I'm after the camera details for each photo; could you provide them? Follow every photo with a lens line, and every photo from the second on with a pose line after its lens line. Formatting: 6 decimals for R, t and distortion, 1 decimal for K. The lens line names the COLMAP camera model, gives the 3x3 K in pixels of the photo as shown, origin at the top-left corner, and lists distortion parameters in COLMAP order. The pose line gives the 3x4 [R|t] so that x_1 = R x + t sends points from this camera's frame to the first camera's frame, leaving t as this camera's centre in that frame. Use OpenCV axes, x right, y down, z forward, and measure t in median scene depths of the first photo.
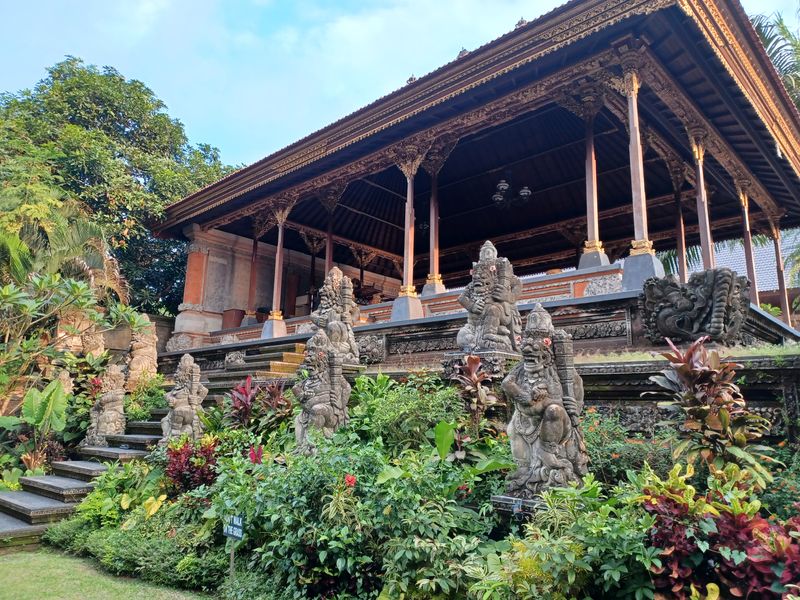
lens RADIAL K [[588.3, 0, 400.0], [0, 588.3, 300.0], [0, 0, 1]] dist [0.040389, -0.010123]
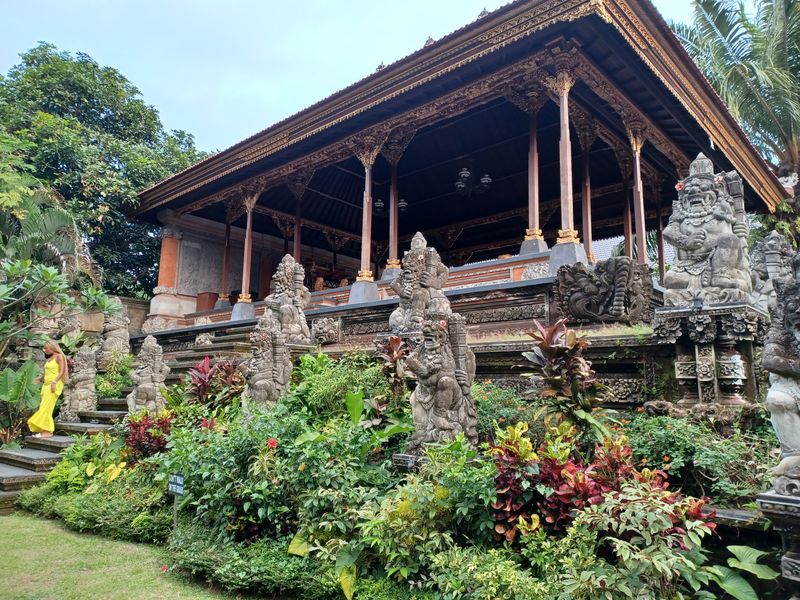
lens RADIAL K [[588.3, 0, 400.0], [0, 588.3, 300.0], [0, 0, 1]] dist [0.040389, -0.010123]
pose [[0.999868, -0.002418, 0.016037, 0.078551], [0.001908, 0.999494, 0.031762, -0.006608], [-0.016106, -0.031727, 0.999367, -0.083128]]
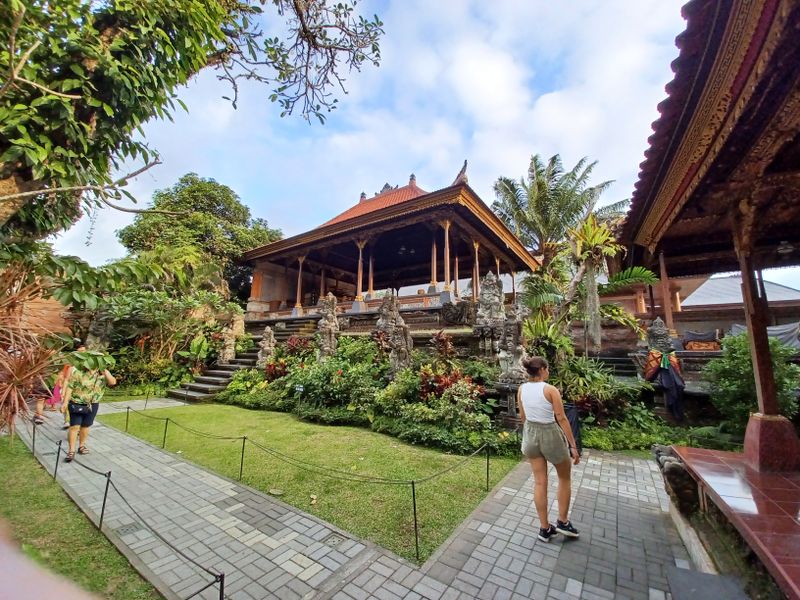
lens RADIAL K [[320.8, 0, 403.1], [0, 320.8, 299.6], [0, 0, 1]] dist [-0.000747, -0.000005]
pose [[0.988751, 0.015884, 0.148724, -0.005031], [-0.021935, 0.998993, 0.039137, -0.085742], [-0.147952, -0.041959, 0.988104, -0.398701]]
